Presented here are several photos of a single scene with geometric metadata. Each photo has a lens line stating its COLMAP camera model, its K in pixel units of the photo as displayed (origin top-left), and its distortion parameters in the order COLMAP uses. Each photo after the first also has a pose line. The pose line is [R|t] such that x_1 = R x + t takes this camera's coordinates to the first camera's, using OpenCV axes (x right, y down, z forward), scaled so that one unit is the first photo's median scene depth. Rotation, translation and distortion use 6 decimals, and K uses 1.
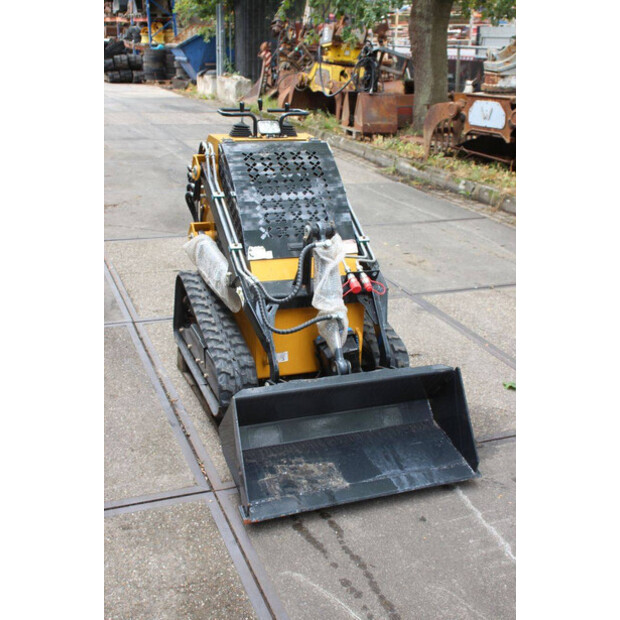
lens RADIAL K [[768.7, 0, 310.0], [0, 768.7, 310.0], [0, 0, 1]] dist [-0.002687, 0.197614]
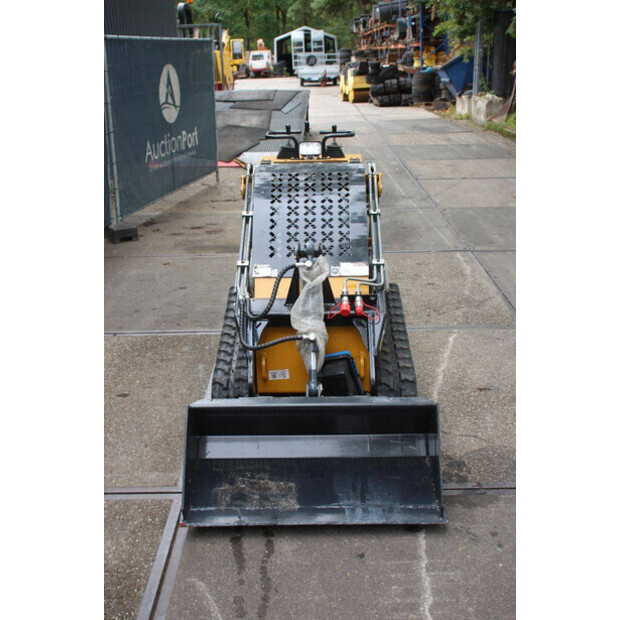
lens RADIAL K [[768.7, 0, 310.0], [0, 768.7, 310.0], [0, 0, 1]] dist [-0.002687, 0.197614]
pose [[0.926993, 0.066982, -0.369050, 0.343860], [-0.076168, 0.997041, -0.010360, -0.014601], [0.367265, 0.037713, 0.929352, 0.062010]]
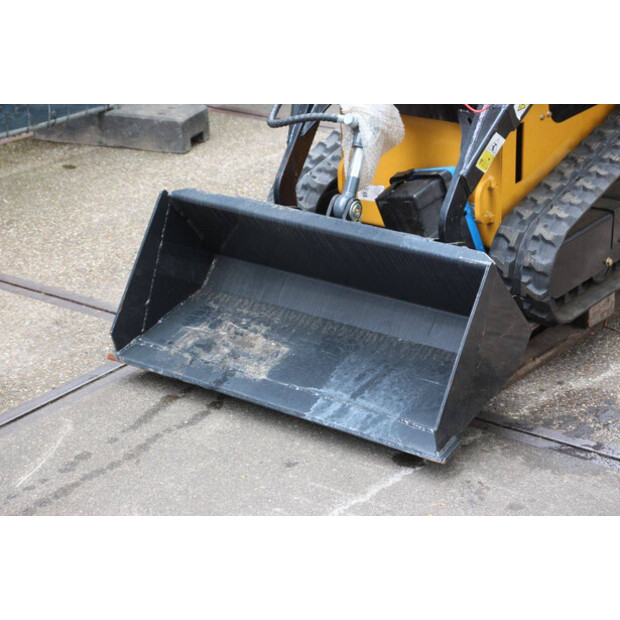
lens RADIAL K [[1473.1, 0, 310.0], [0, 1473.1, 310.0], [0, 0, 1]] dist [0.465316, -0.015129]
pose [[0.510659, 0.271587, -0.815762, 0.866338], [-0.242582, 0.955764, 0.166342, -0.030621], [0.824852, 0.112946, 0.553951, 0.296638]]
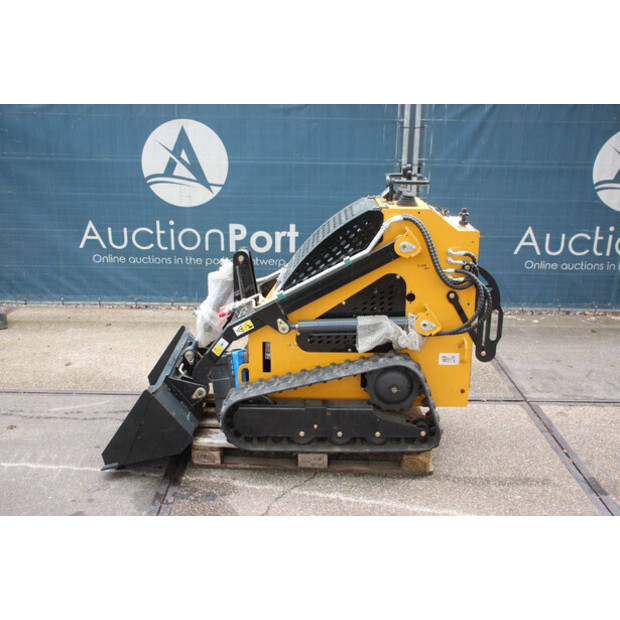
lens RADIAL K [[706.4, 0, 310.0], [0, 706.4, 310.0], [0, 0, 1]] dist [-0.015541, 0.029451]
pose [[-0.378435, 0.202131, -0.903289, 0.867581], [-0.344065, 0.875226, 0.339998, -0.389410], [0.859306, 0.439457, -0.261670, 1.251408]]
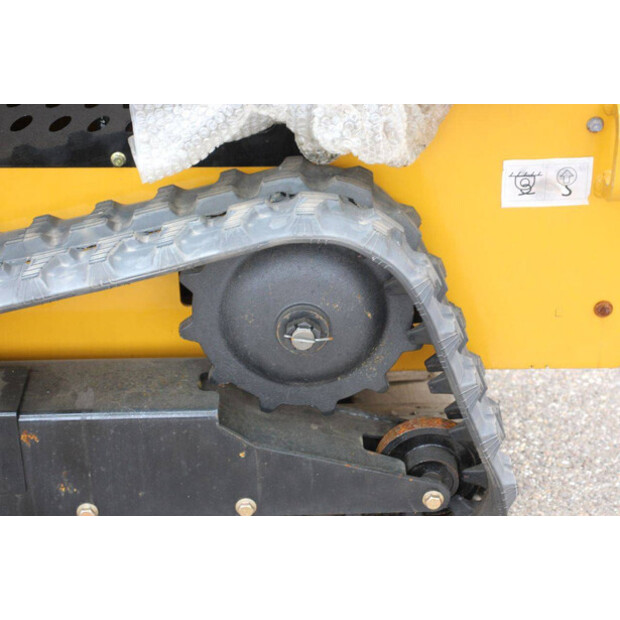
lens RADIAL K [[1473.1, 0, 310.0], [0, 1473.1, 310.0], [0, 0, 1]] dist [0.465316, -0.015129]
pose [[-0.358241, 0.437056, -0.825012, 0.393373], [-0.326066, 0.769449, 0.549207, -0.278239], [0.874839, 0.465757, -0.133140, 1.209500]]
